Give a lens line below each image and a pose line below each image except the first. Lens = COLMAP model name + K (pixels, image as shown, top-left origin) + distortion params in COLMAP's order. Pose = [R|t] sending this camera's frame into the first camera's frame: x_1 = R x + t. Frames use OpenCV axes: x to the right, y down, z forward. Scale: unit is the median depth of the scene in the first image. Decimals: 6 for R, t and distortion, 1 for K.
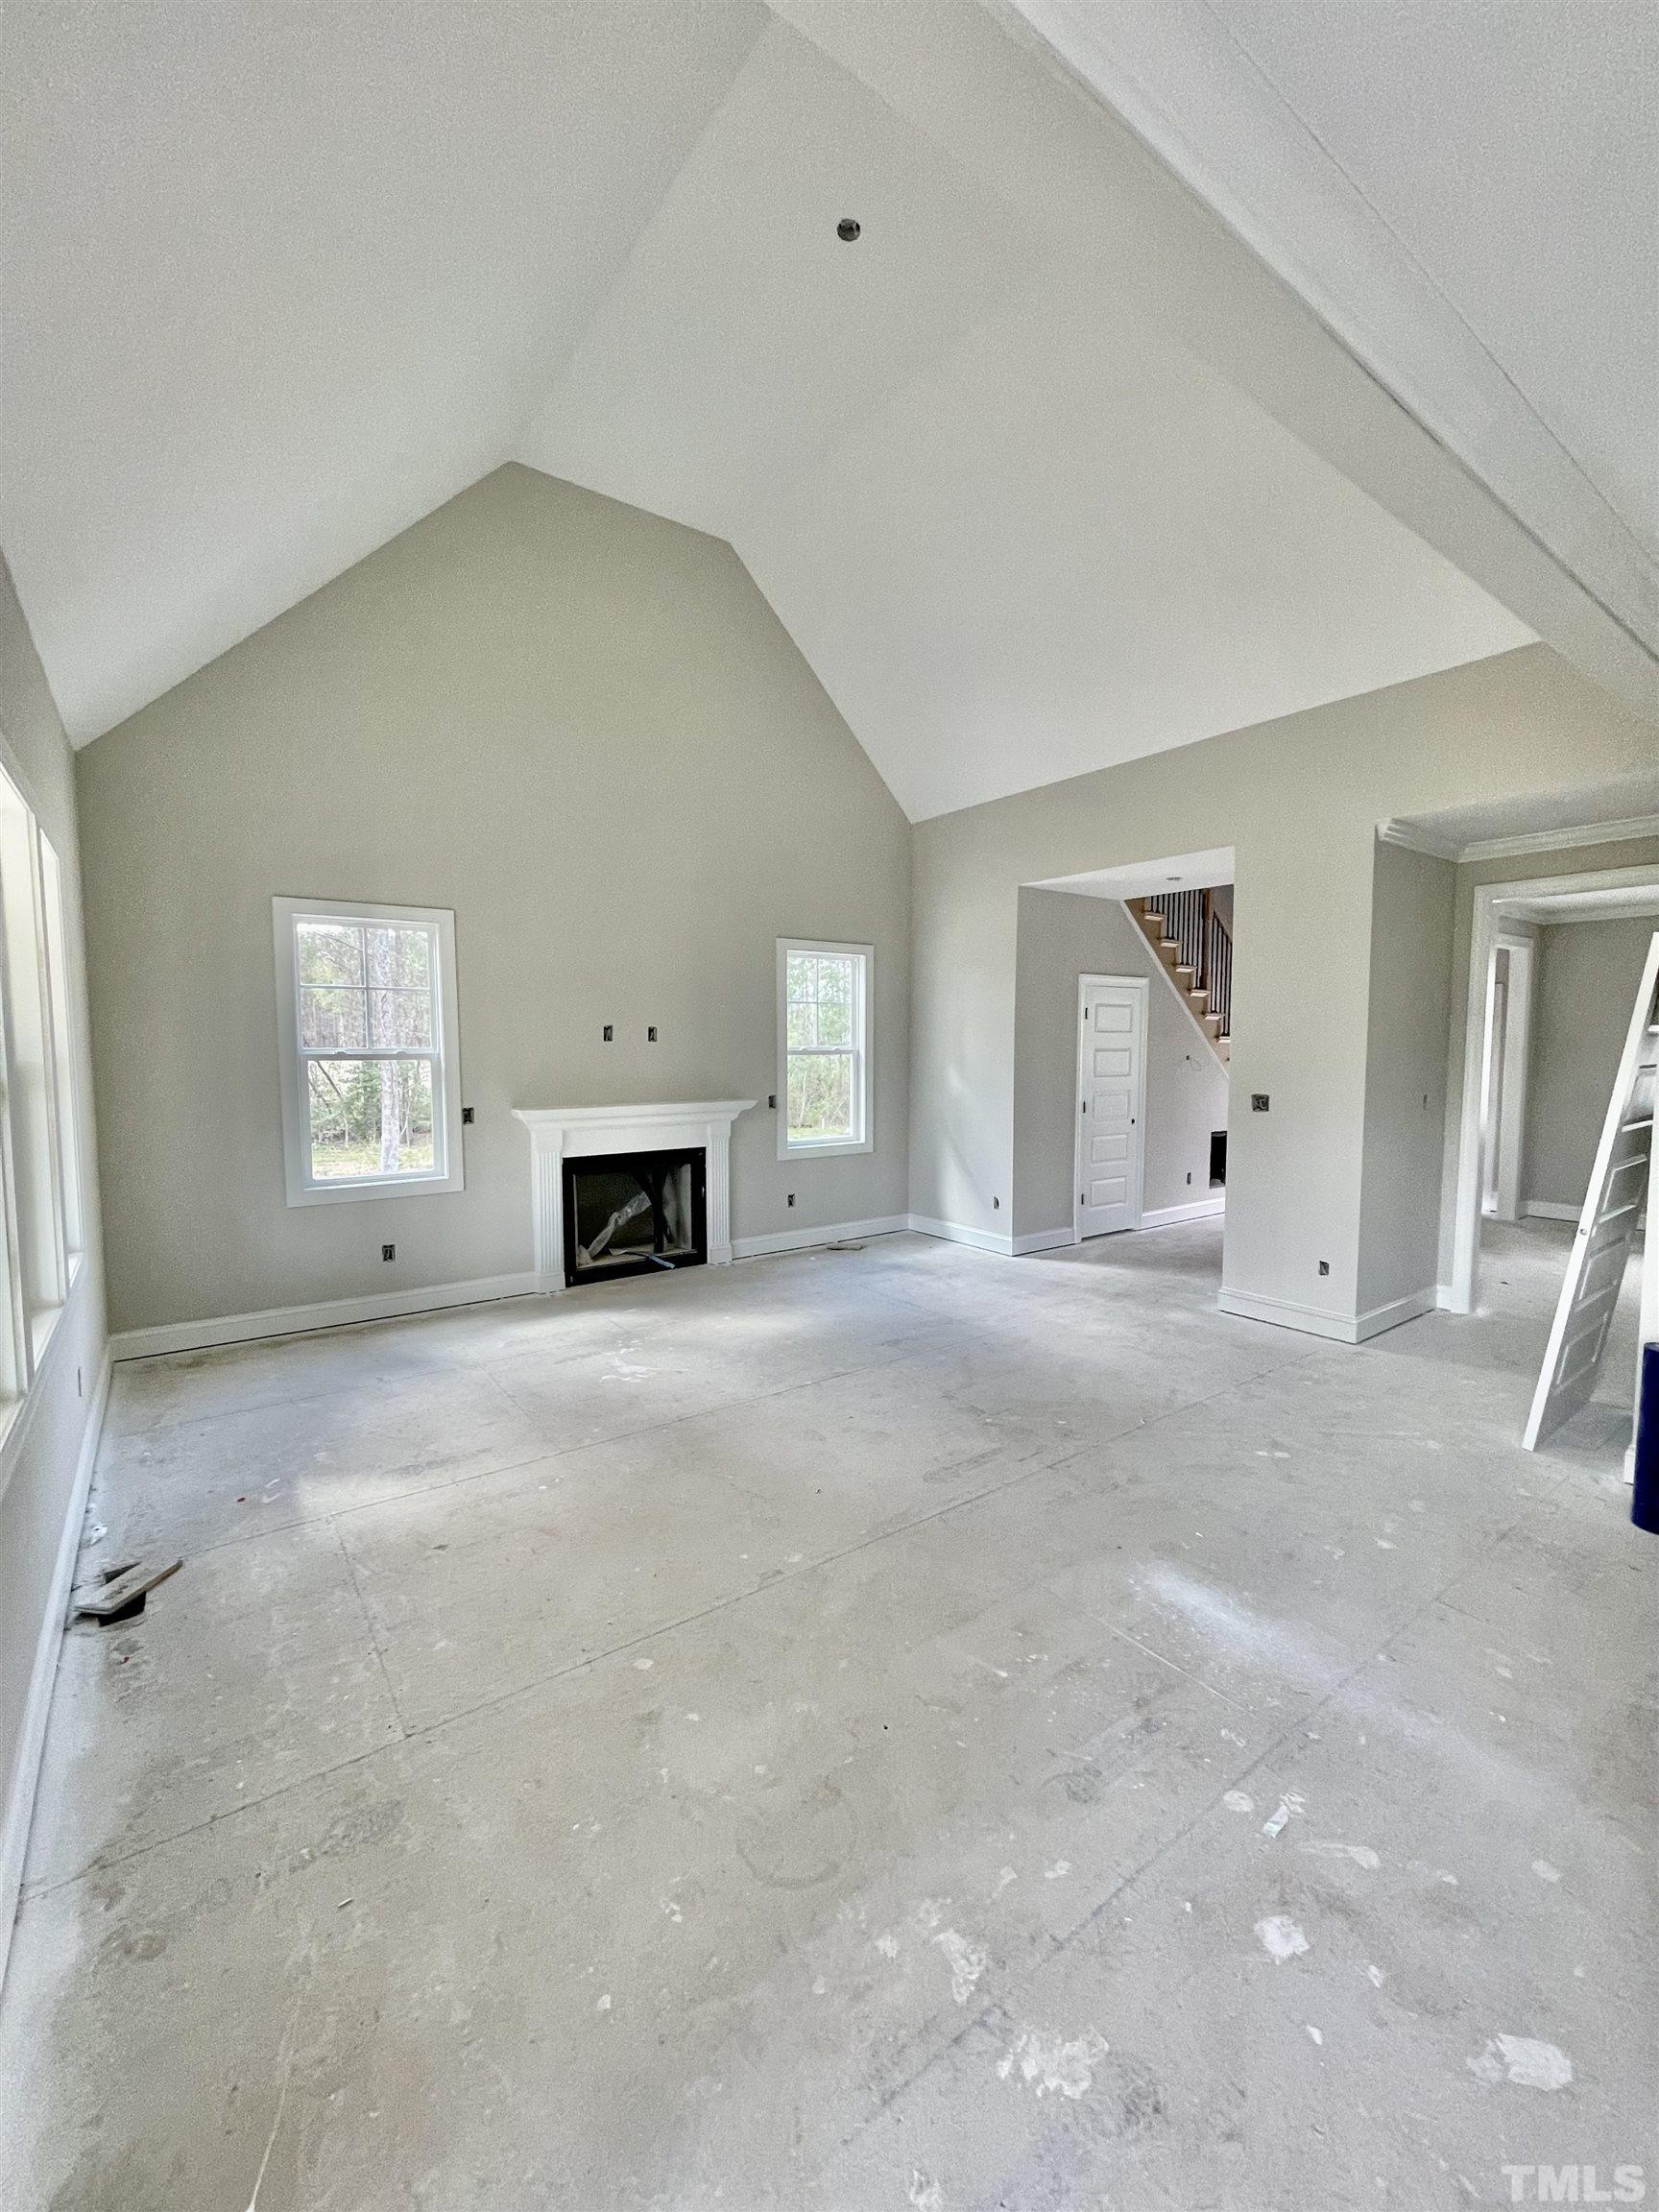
lens RADIAL K [[887.1, 0, 830.8], [0, 887.1, 1115.7], [0, 0, 1]] dist [-0.004355, 0.000558]
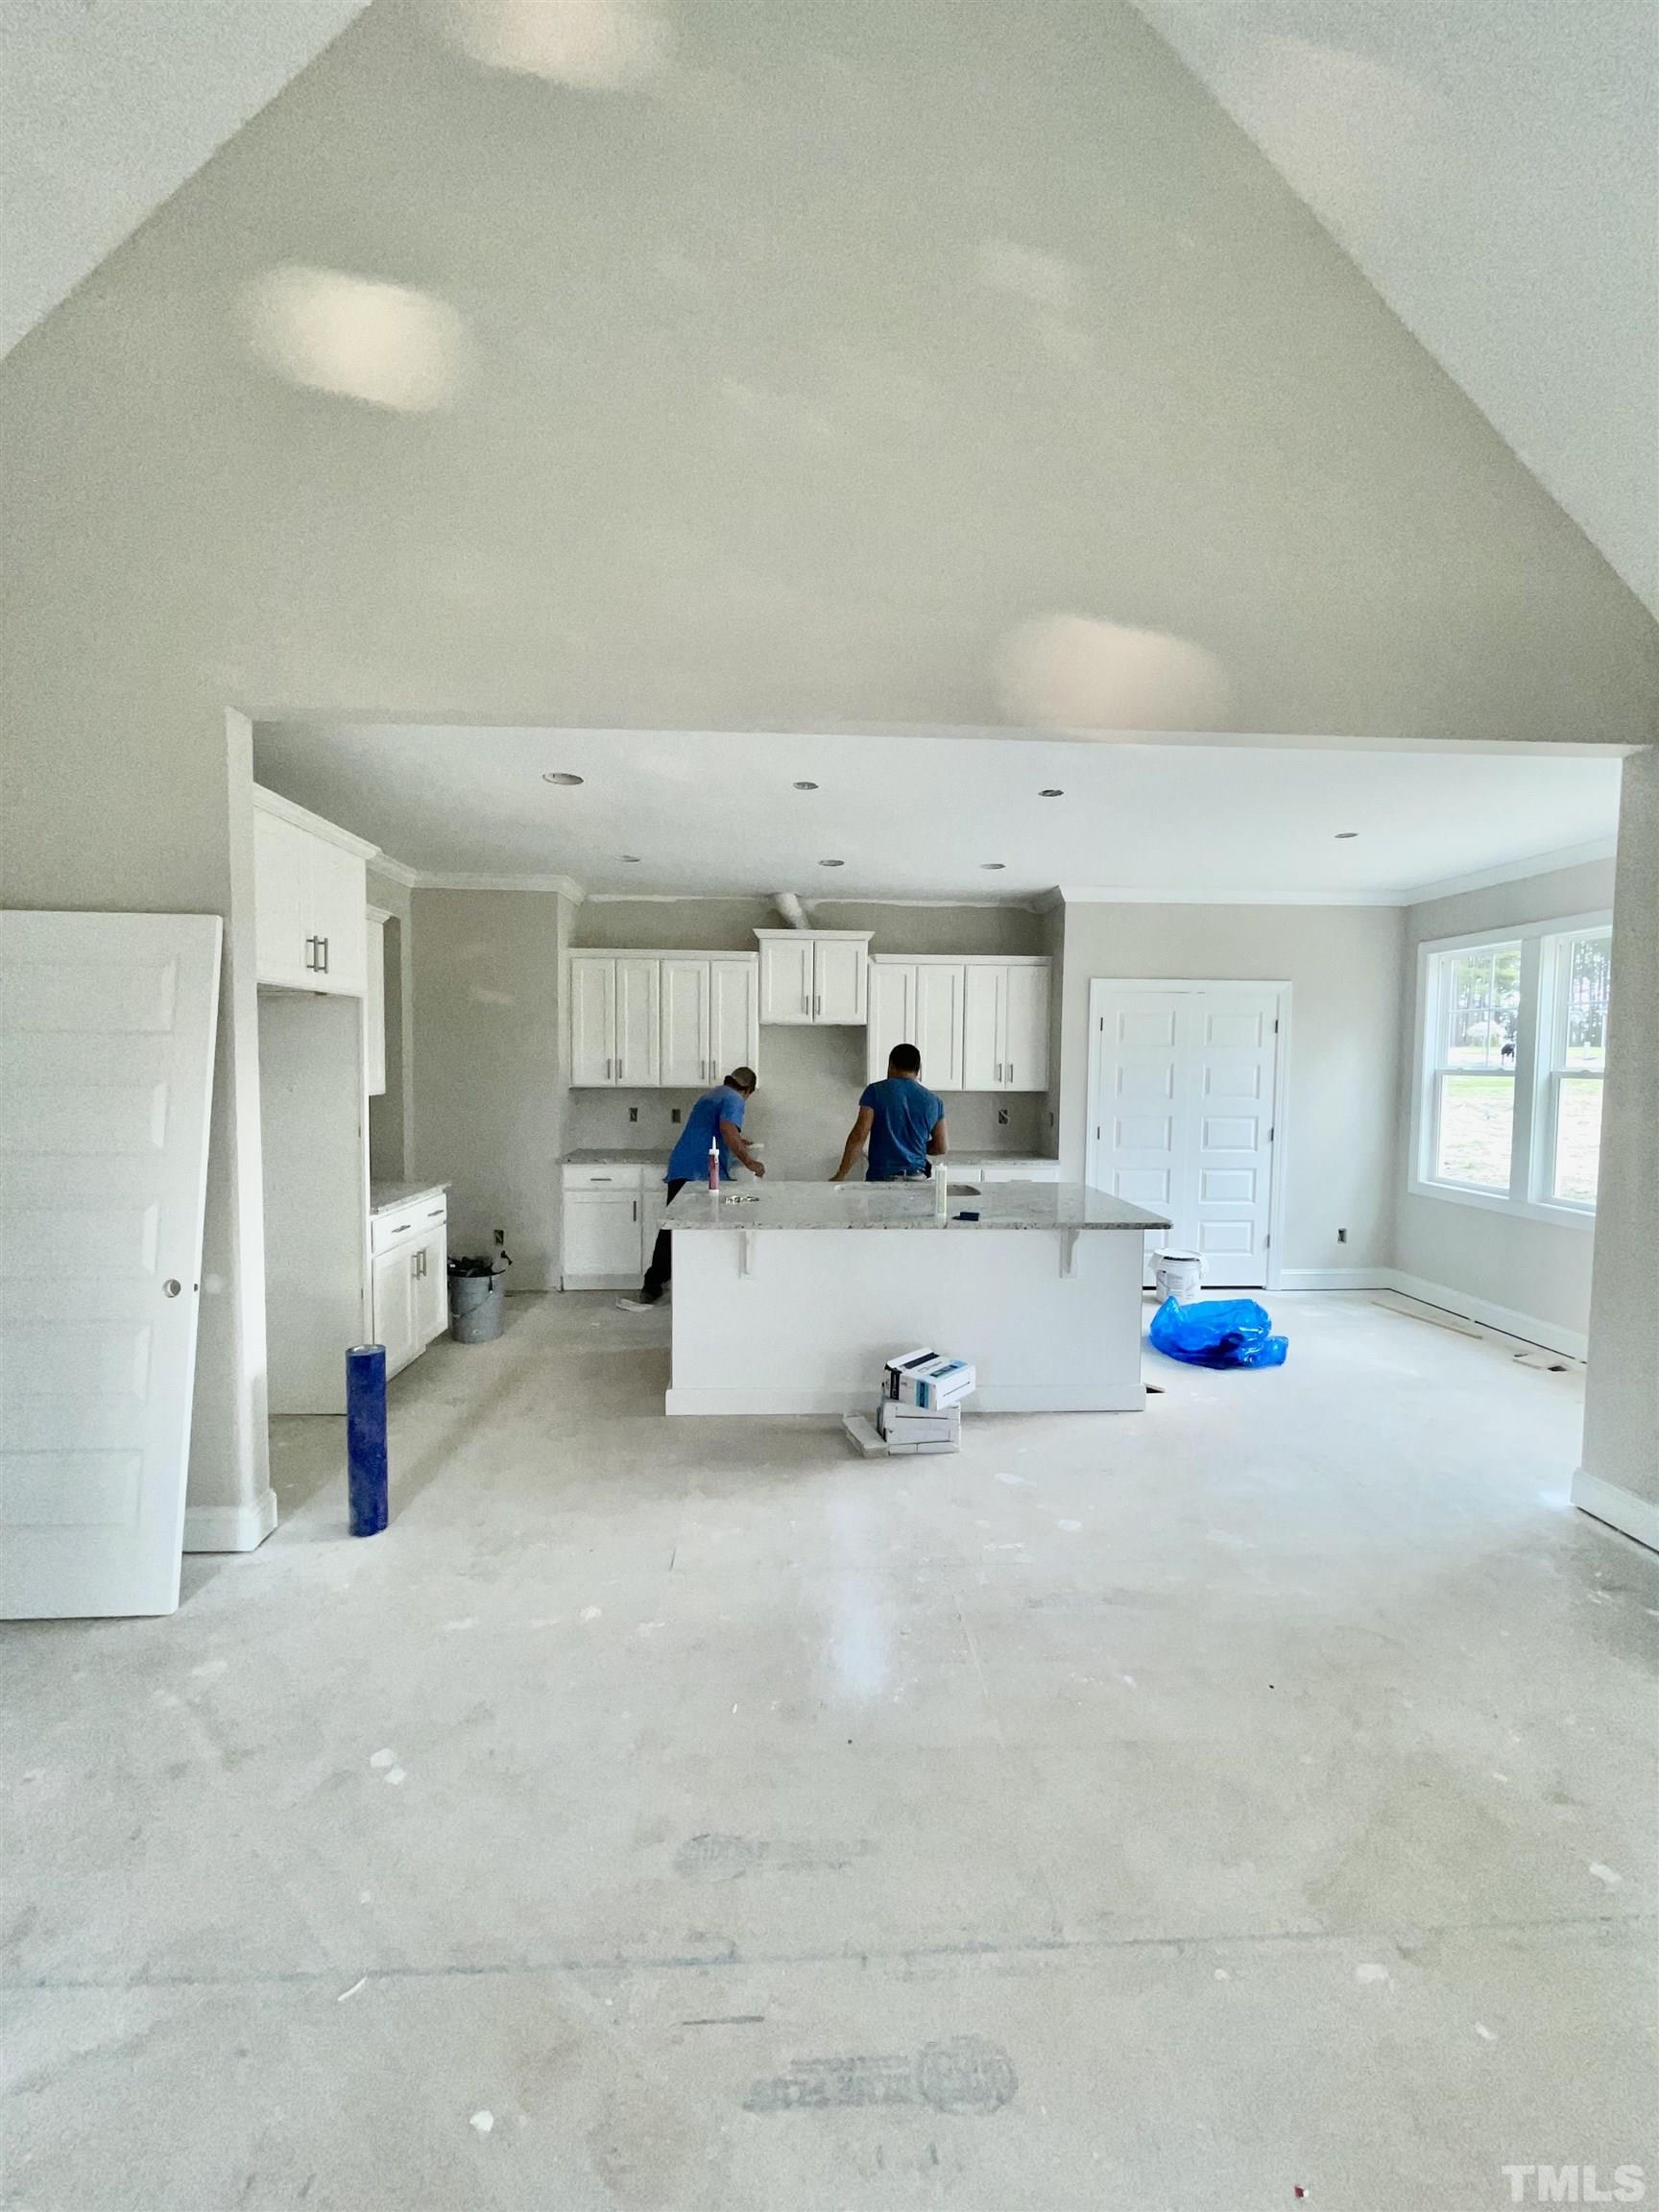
lens RADIAL K [[887.1, 0, 829.7], [0, 887.1, 1101.5], [0, 0, 1]] dist [-0.004355, 0.000558]
pose [[-0.834056, -0.035870, 0.550512, -0.026459], [0.036459, 0.992119, 0.119882, -0.078325], [-0.550473, 0.120059, -0.826175, 1.005971]]
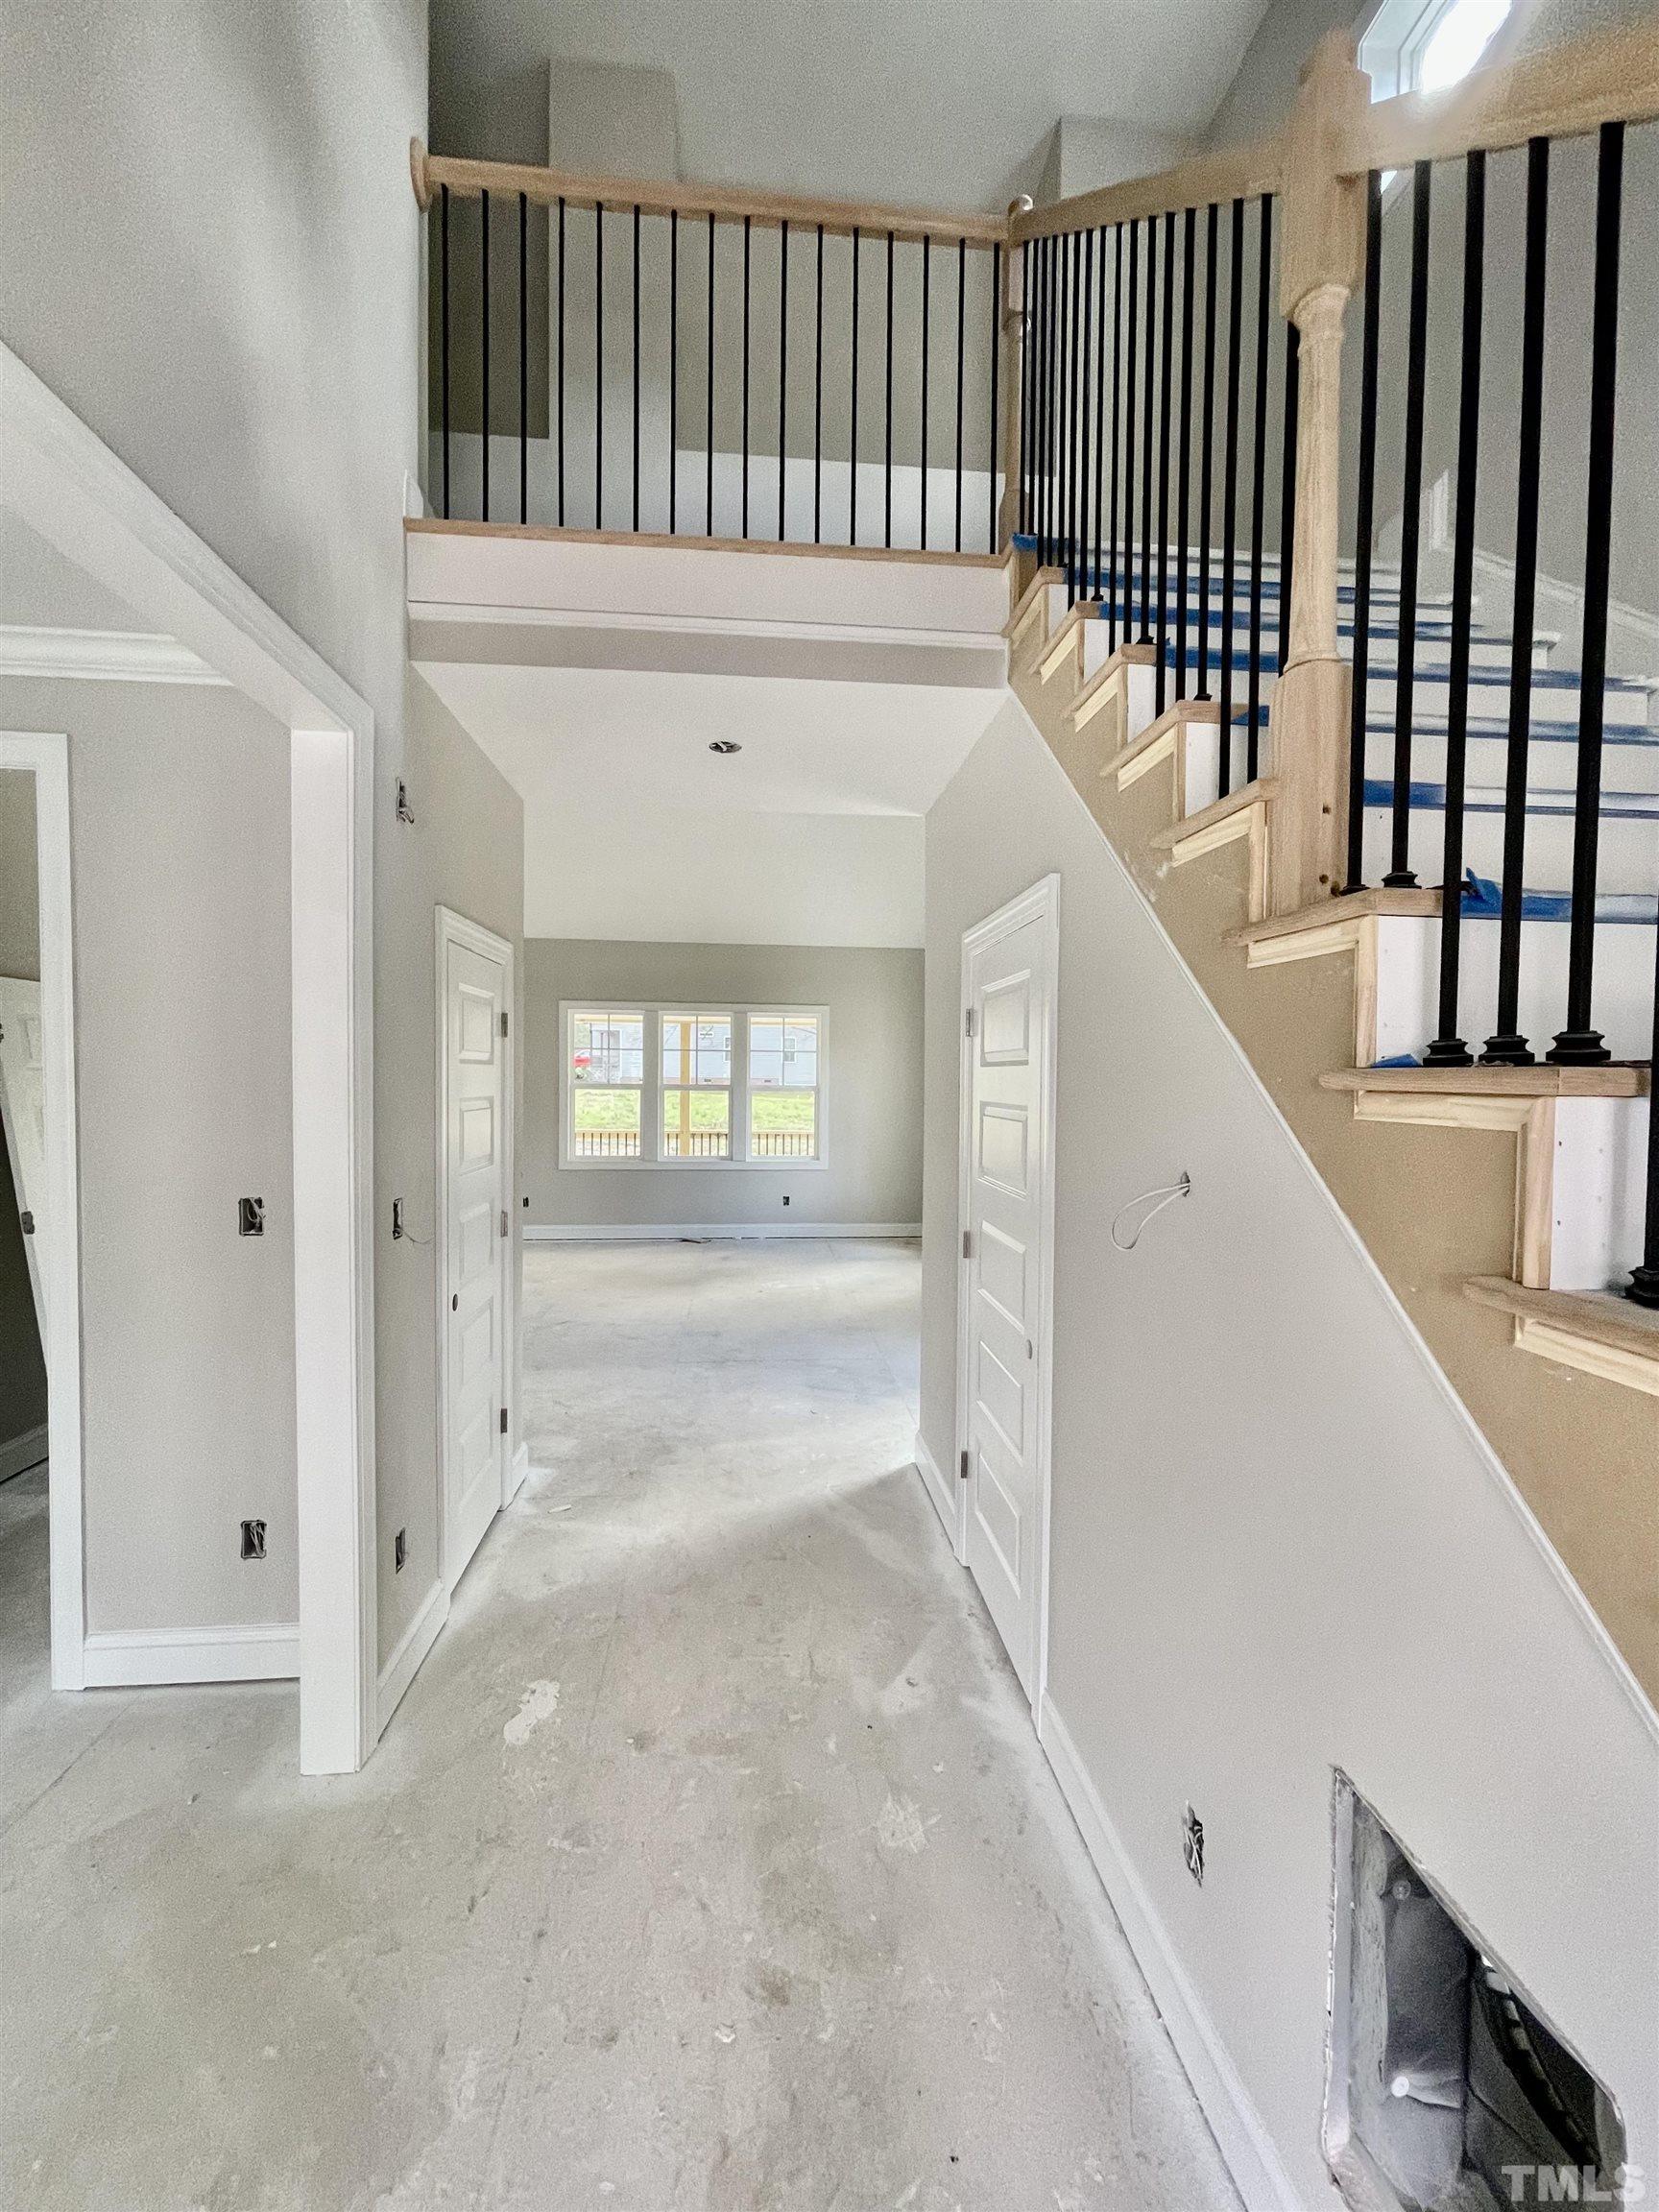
lens RADIAL K [[887.1, 0, 825.3], [0, 887.1, 1105.4], [0, 0, 1]] dist [-0.004355, 0.000558]
pose [[-0.525603, 0.023172, -0.850414, 1.086702], [-0.078315, 0.994067, 0.075489, -0.166510], [0.847118, 0.106277, -0.520670, 1.856269]]
